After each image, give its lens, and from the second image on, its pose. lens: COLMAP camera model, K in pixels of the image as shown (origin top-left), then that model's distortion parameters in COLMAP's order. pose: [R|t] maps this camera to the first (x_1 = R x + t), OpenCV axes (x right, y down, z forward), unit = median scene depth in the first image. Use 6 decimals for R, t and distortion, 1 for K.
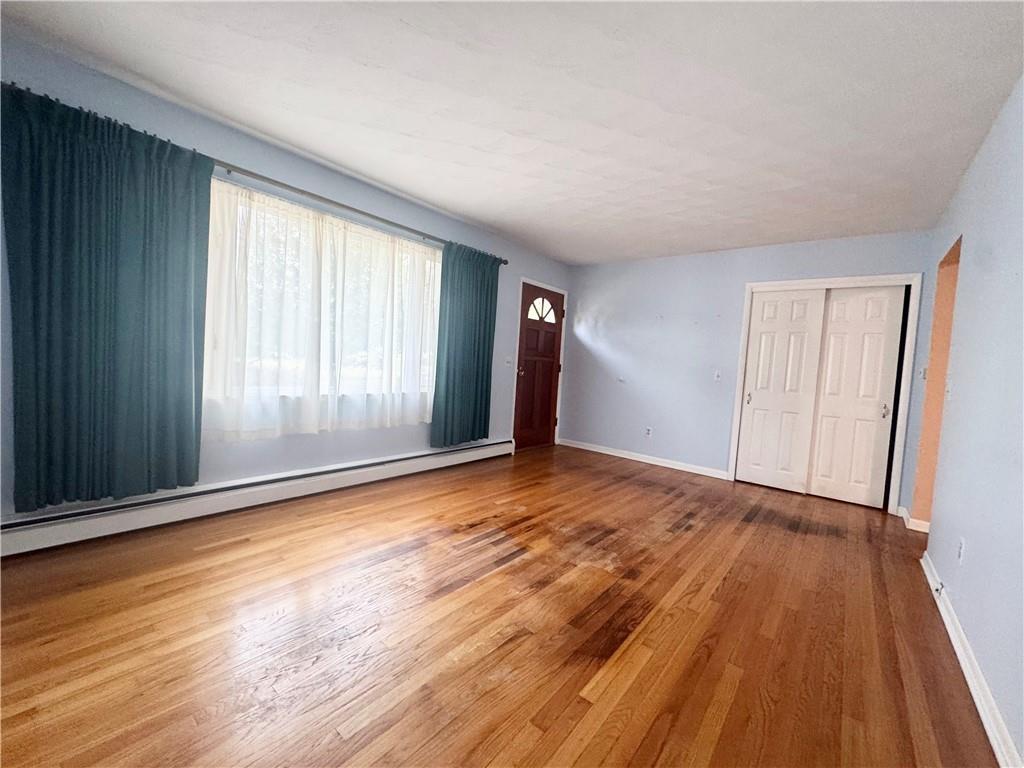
lens RADIAL K [[409.9, 0, 512.9], [0, 409.9, 382.2], [0, 0, 1]] dist [-0.002891, 0.000005]
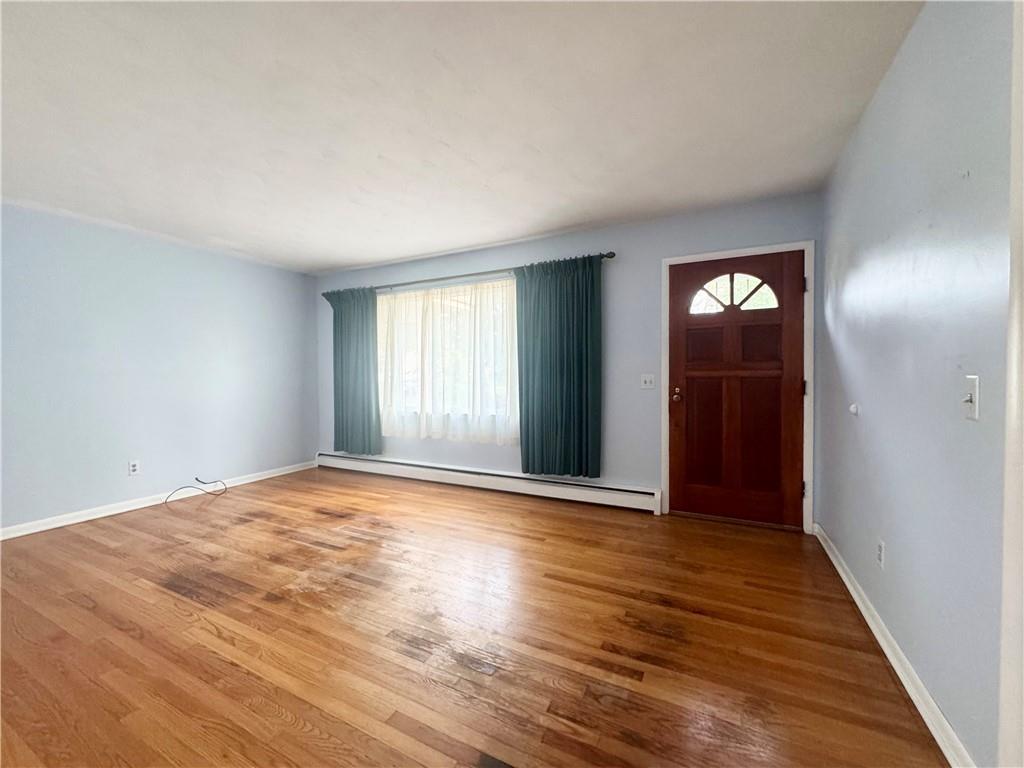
lens RADIAL K [[409.9, 0, 512.9], [0, 409.9, 382.2], [0, 0, 1]] dist [-0.002891, 0.000005]
pose [[0.222325, -0.046261, -0.973875, 0.962089], [-0.026732, 0.998209, -0.053519, -0.005350], [0.974606, 0.037932, 0.220690, 0.912720]]
